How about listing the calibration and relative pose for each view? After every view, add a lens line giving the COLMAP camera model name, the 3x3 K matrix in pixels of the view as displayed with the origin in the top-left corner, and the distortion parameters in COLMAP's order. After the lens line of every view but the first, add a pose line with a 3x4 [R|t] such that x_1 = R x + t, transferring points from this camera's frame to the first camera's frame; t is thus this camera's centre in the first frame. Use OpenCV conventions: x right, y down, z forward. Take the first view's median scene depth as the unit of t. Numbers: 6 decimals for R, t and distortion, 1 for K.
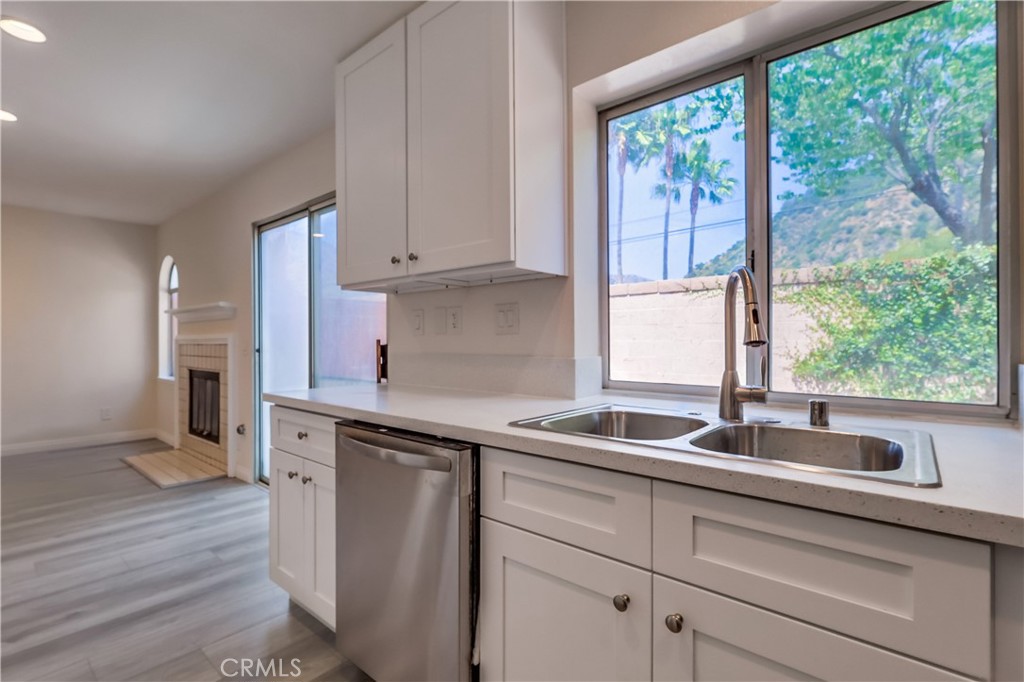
lens RADIAL K [[472.5, 0, 512.1], [0, 472.5, 341.9], [0, 0, 1]] dist [0.001107, 0.000471]
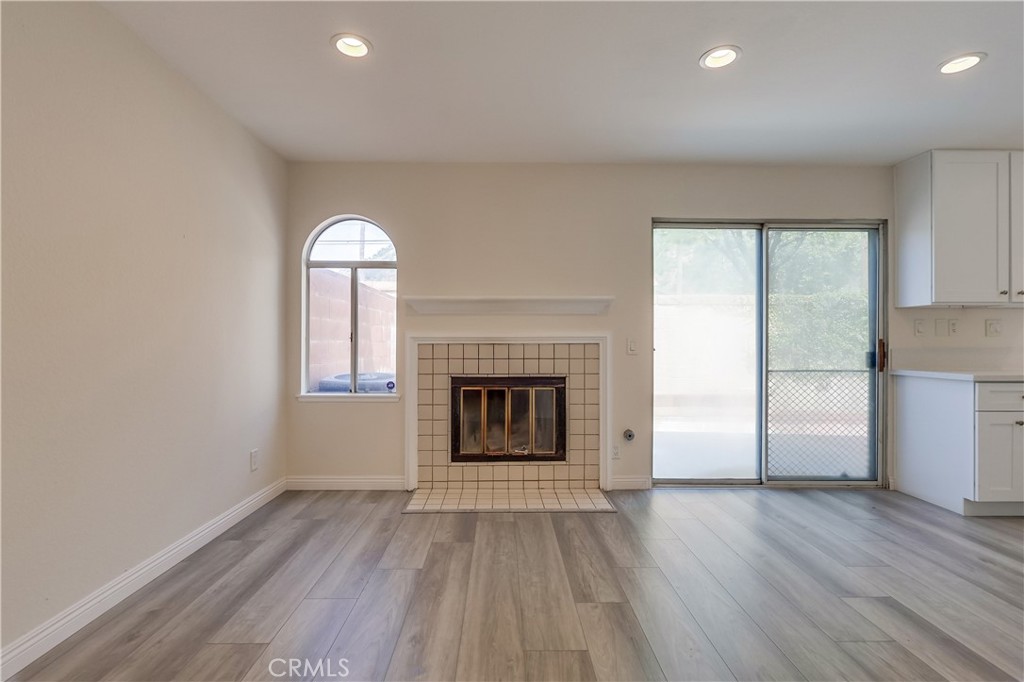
lens RADIAL K [[483.9, 0, 511.4], [0, 483.9, 341.7], [0, 0, 1]] dist [0.004601, 0.001238]
pose [[0.751292, 0.003302, 0.659961, -1.133716], [0.000143, 0.999987, -0.005165, 0.005334], [-0.659970, 0.003975, 0.751282, 0.360572]]
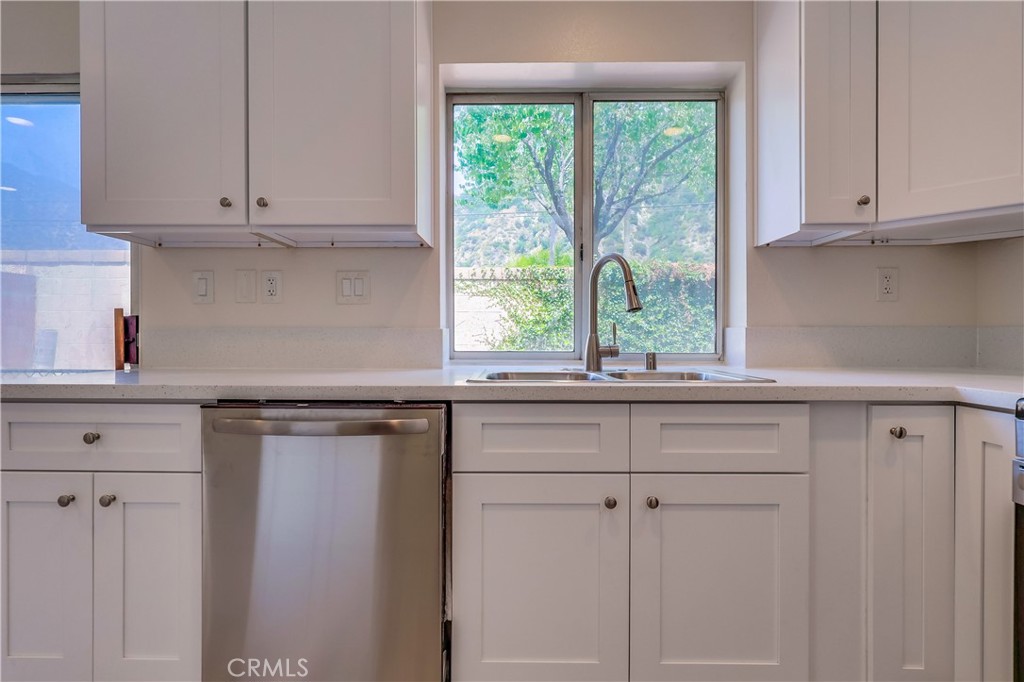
lens RADIAL K [[503.8, 0, 508.8], [0, 503.8, 338.2], [0, 0, 1]] dist [0.003419, -0.000471]
pose [[0.770740, 0.000225, 0.637150, -0.174971], [-0.001112, 0.999999, 0.000992, 0.021113], [-0.637149, -0.001473, 0.770740, 0.024240]]
